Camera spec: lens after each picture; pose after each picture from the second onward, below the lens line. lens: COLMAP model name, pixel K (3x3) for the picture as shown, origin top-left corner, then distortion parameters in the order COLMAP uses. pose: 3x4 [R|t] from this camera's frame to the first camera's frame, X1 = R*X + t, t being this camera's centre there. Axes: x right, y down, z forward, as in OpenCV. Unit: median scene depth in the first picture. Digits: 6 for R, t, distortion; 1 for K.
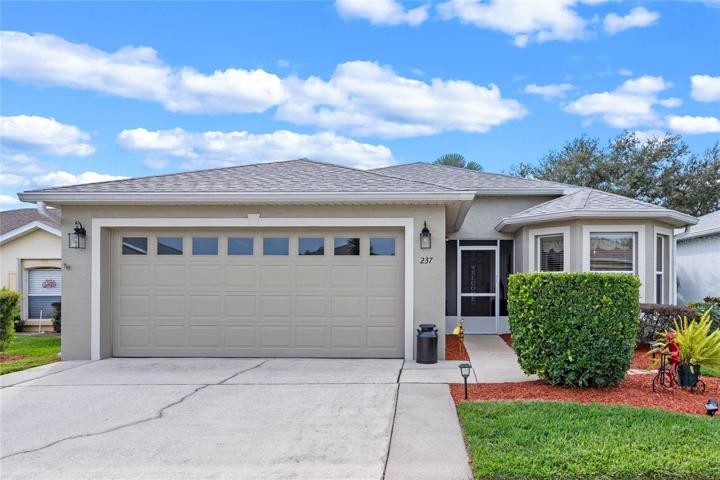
lens RADIAL K [[2986.1, 0, 359.7], [0, 2986.1, 240.5], [0, 0, 1]] dist [-0.142166, 0.000000]
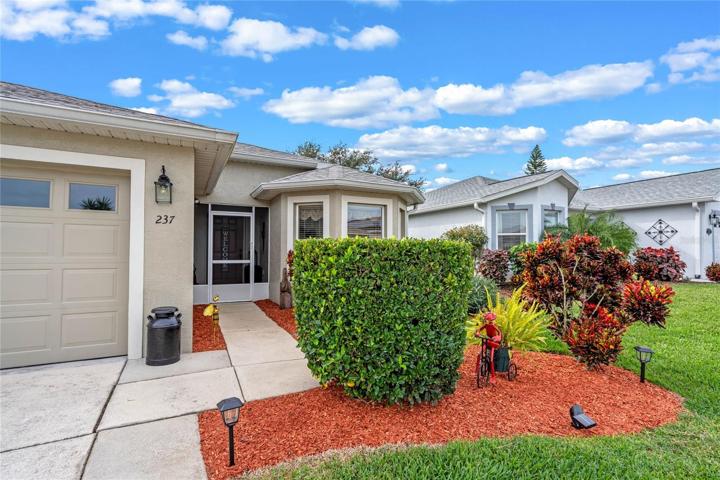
lens RADIAL K [[329.6, 0, 360.4], [0, 329.6, 247.6], [0, 0, 1]] dist [-0.012437, 0.000545]
pose [[0.883634, 0.008242, 0.468106, 0.027149], [-0.018479, 0.999680, 0.017281, 0.011244], [-0.467814, -0.023921, 0.883503, 0.904936]]
